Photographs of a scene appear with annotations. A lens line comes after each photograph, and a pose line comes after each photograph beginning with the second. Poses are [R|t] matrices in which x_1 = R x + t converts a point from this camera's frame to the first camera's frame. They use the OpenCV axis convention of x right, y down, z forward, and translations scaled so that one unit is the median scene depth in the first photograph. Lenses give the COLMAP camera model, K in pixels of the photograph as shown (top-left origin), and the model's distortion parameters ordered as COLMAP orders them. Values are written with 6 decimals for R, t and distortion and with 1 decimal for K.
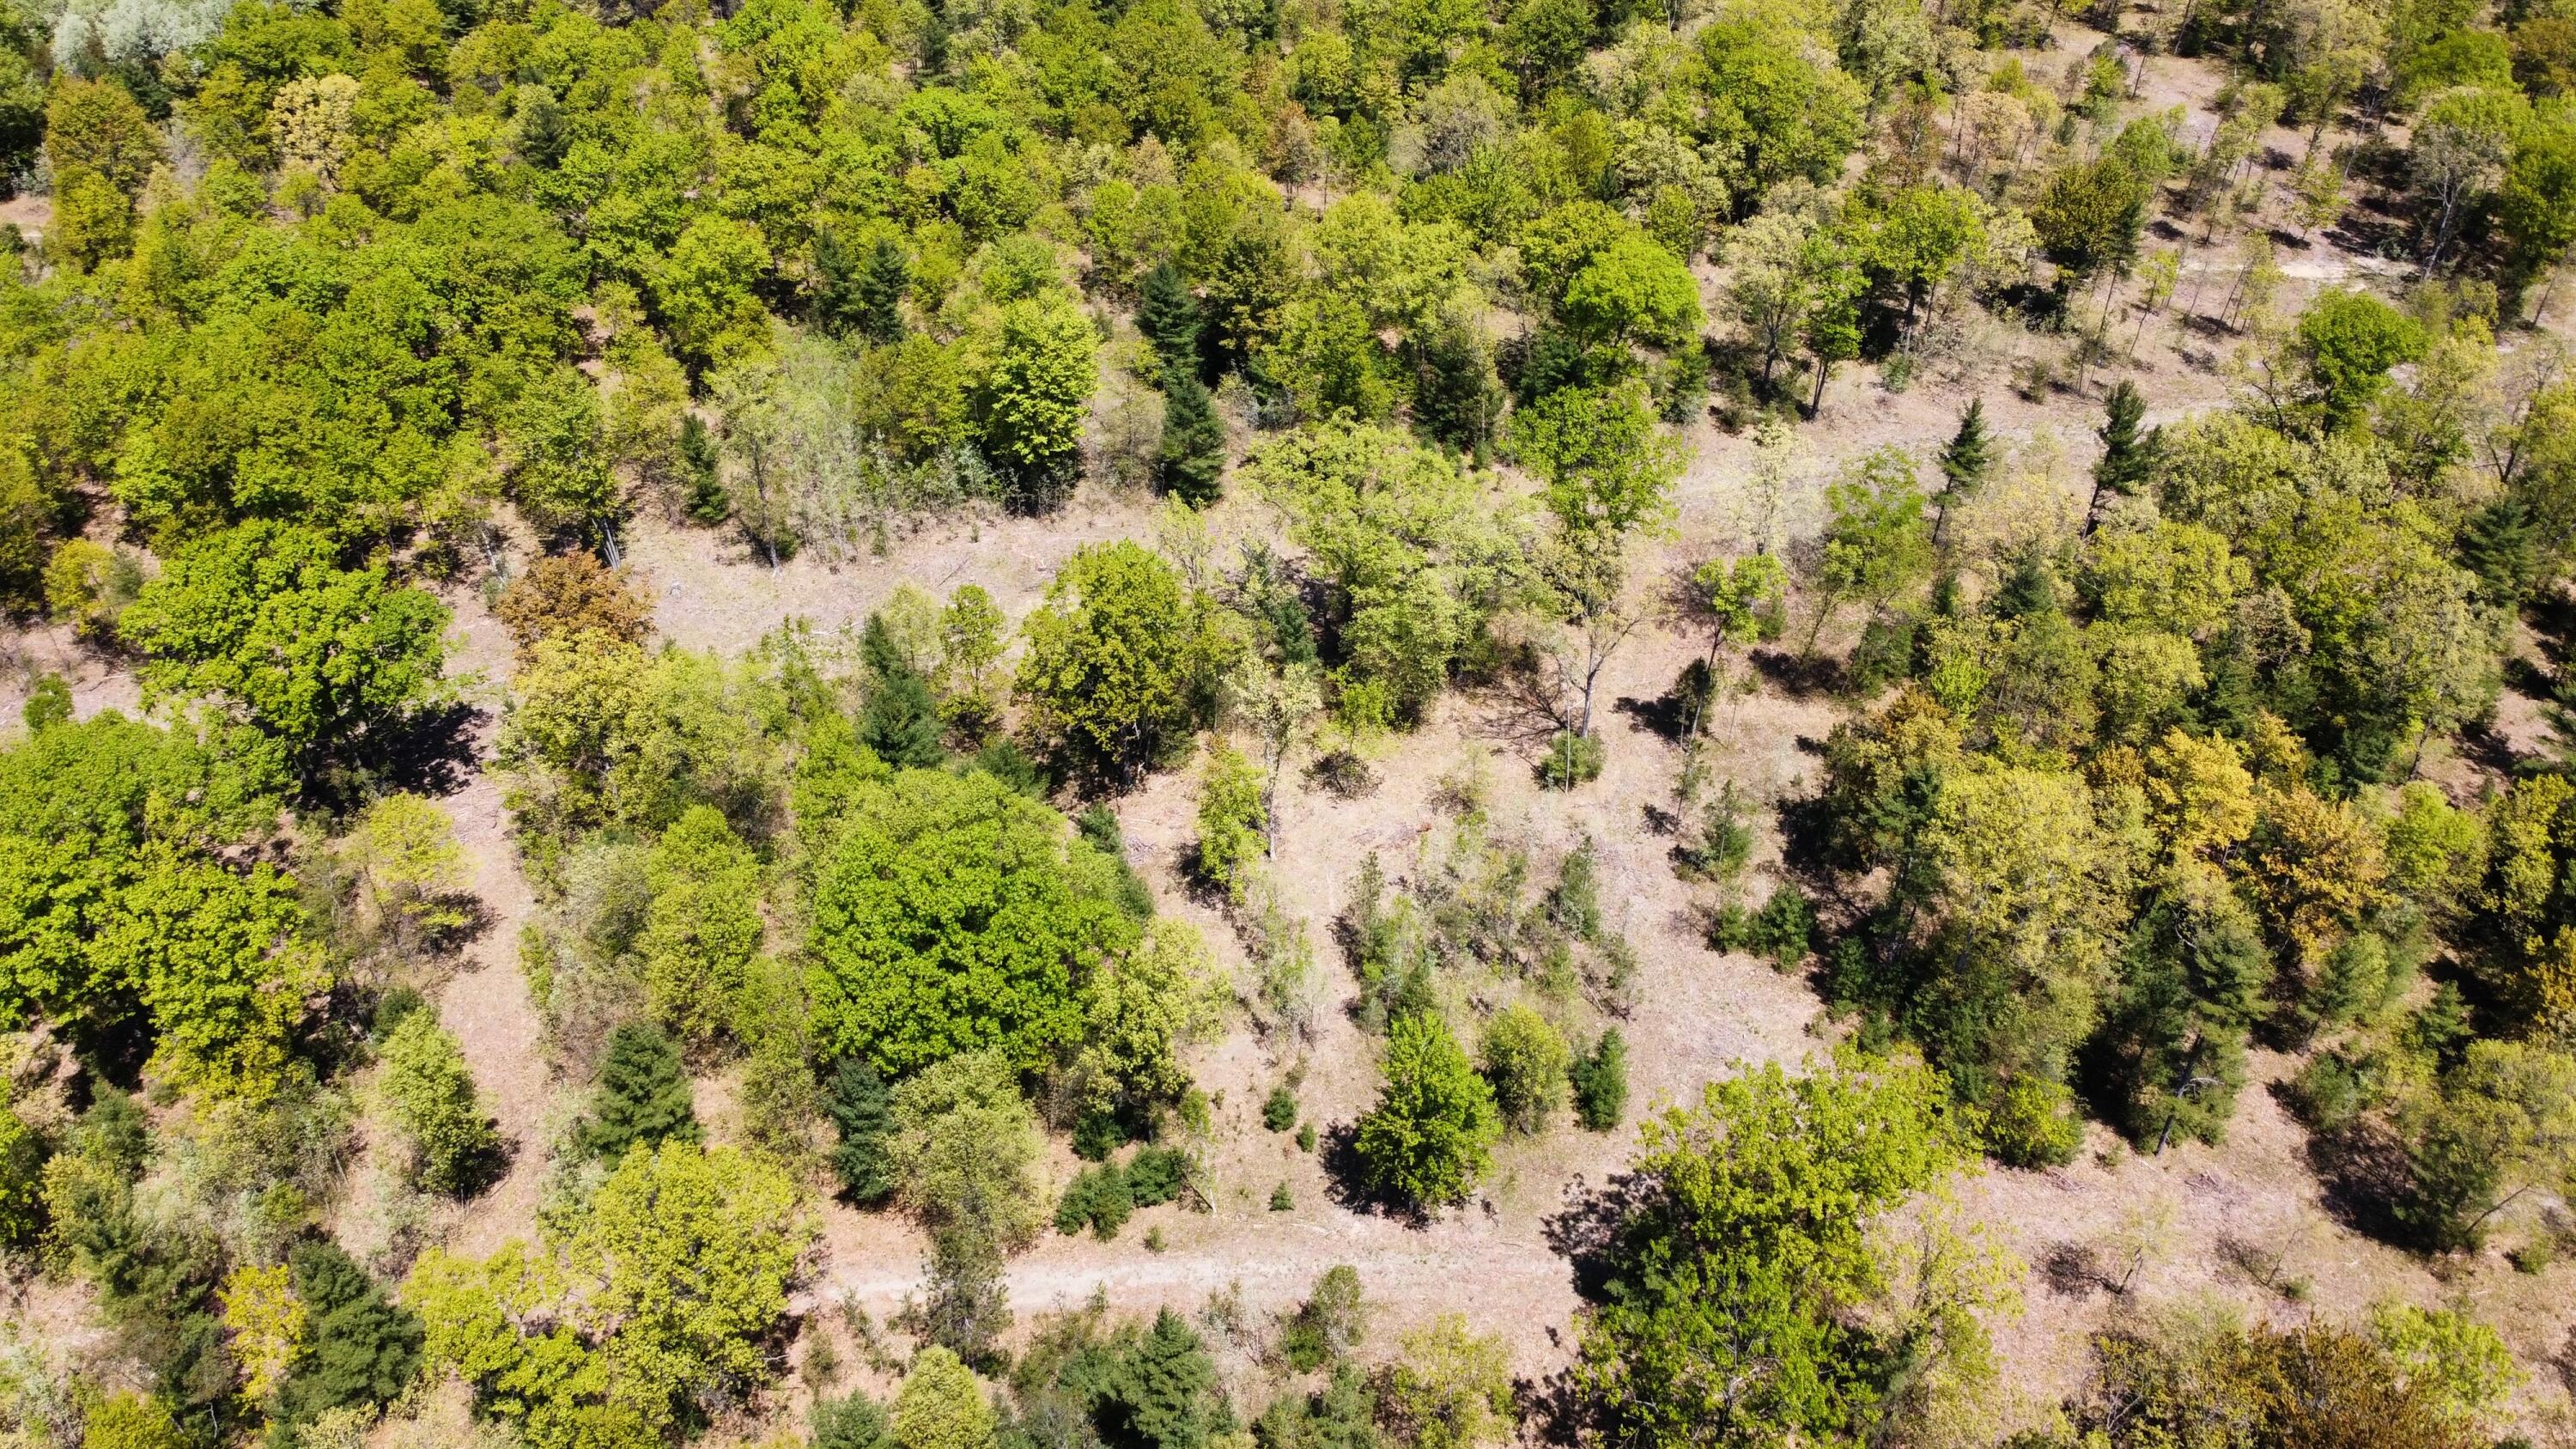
lens RADIAL K [[1952.7, 0, 1298.2], [0, 1952.7, 718.3], [0, 0, 1]] dist [-0.004007, -0.001909]
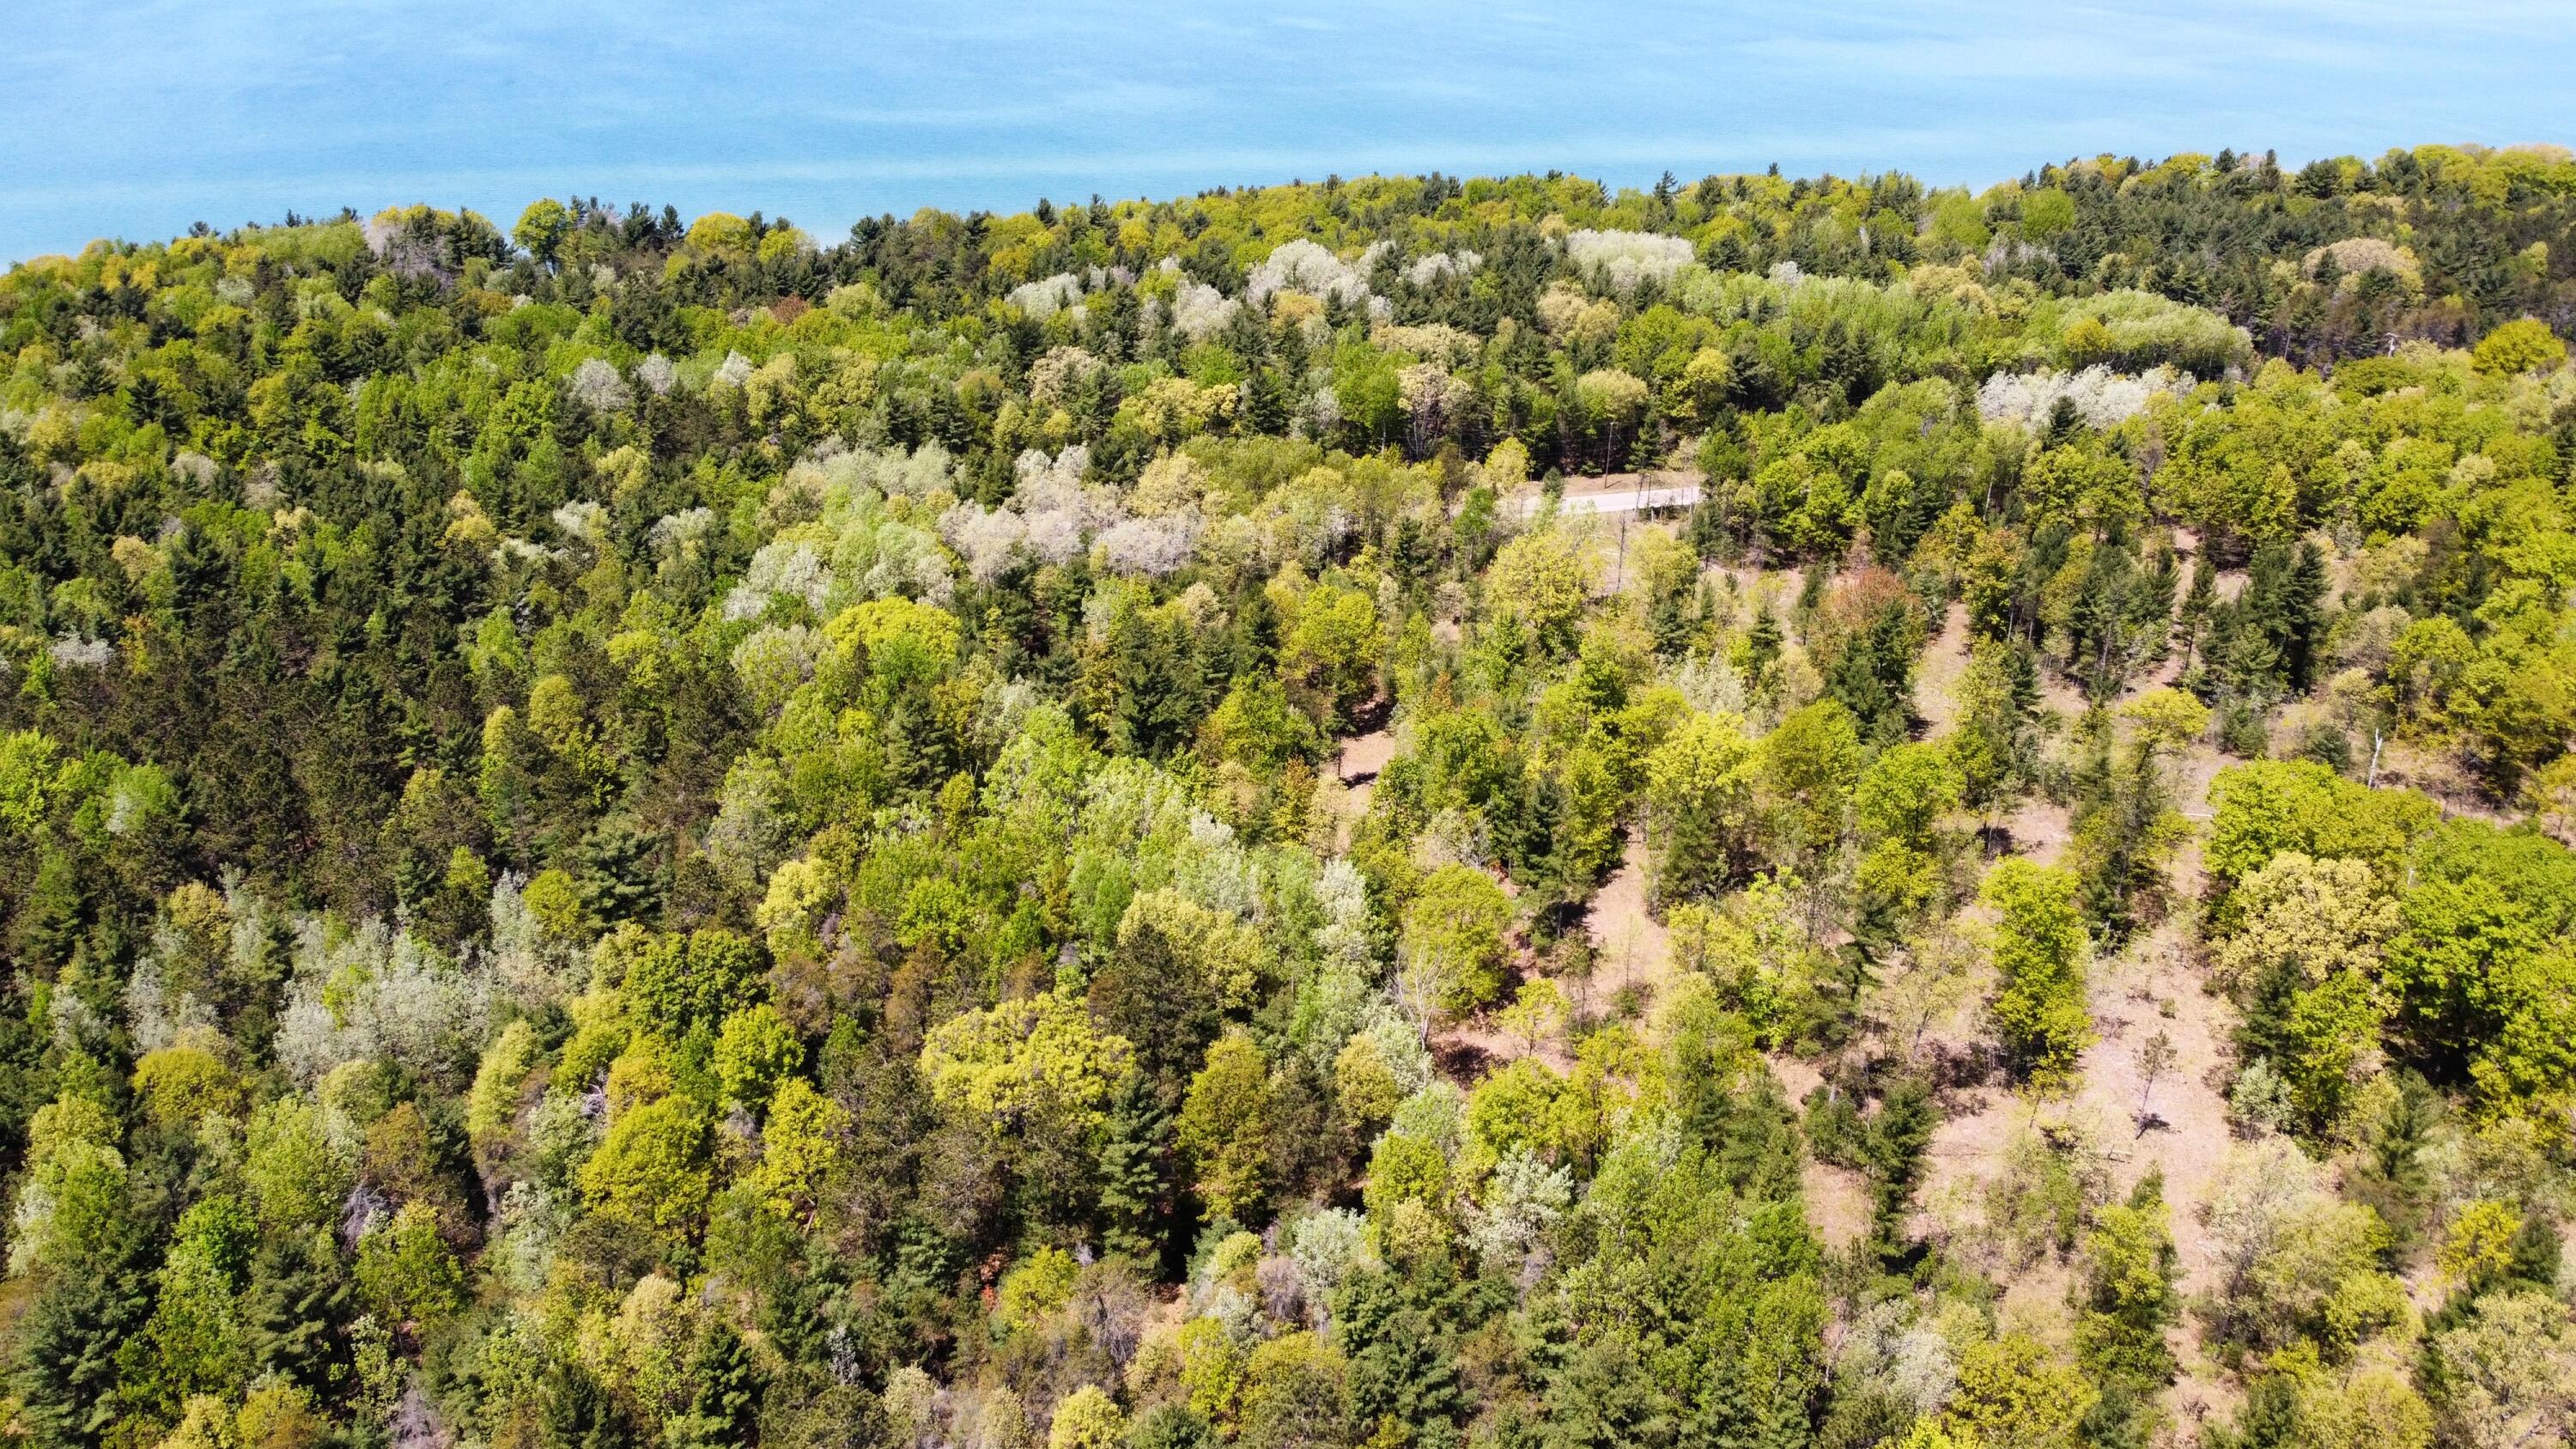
lens RADIAL K [[1952.7, 0, 1290.1], [0, 1952.7, 713.6], [0, 0, 1]] dist [-0.004007, -0.001909]
pose [[0.397218, 0.388436, -0.831466, 0.055335], [-0.561794, 0.819332, 0.114380, 0.197726], [0.725676, 0.421679, 0.543674, -0.258360]]
